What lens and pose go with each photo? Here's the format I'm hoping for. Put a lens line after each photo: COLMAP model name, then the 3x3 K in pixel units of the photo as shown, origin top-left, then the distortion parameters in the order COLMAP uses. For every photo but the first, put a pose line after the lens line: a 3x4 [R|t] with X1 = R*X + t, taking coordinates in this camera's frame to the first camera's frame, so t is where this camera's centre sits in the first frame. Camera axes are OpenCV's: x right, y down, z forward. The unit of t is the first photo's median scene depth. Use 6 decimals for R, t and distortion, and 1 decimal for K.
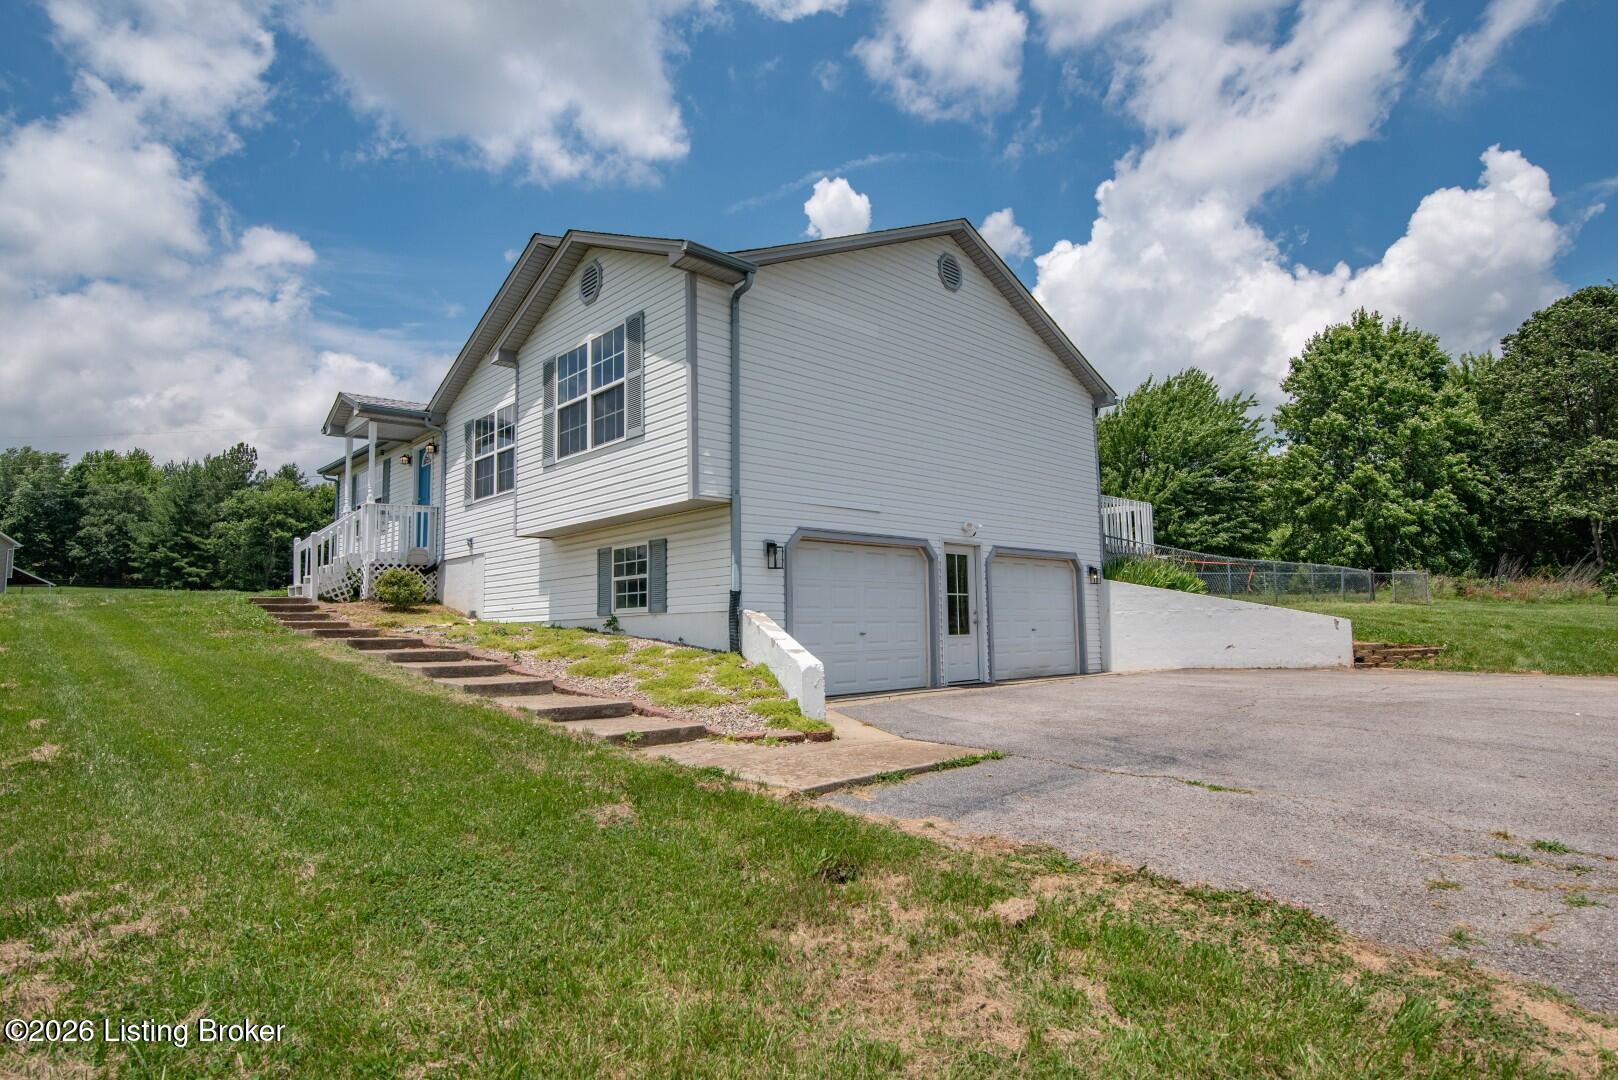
lens RADIAL K [[907.8, 0, 809.3], [0, 907.8, 545.3], [0, 0, 1]] dist [0.018302, 0.000452]
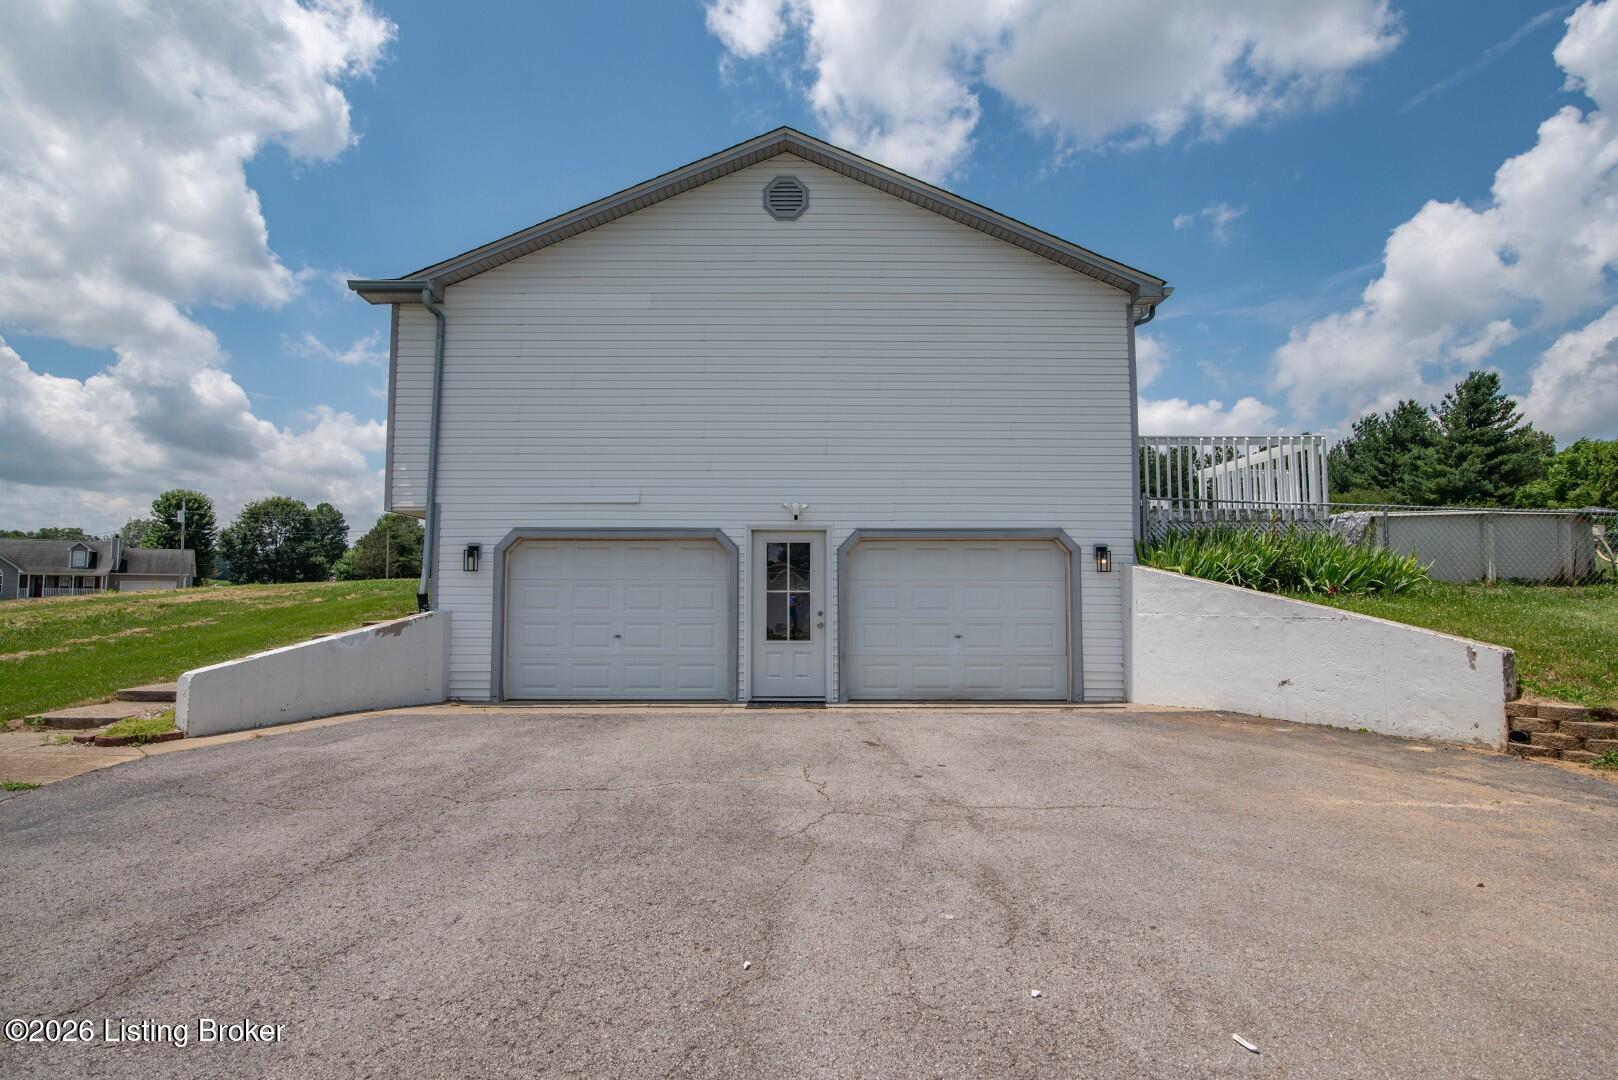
lens RADIAL K [[838.8, 0, 808.1], [0, 838.8, 536.1], [0, 0, 1]] dist [-0.005853, -0.004260]
pose [[0.707788, -0.026387, -0.705932, 0.693268], [0.053445, 0.998438, 0.016264, -0.006972], [0.704401, -0.049241, 0.708092, 0.463448]]
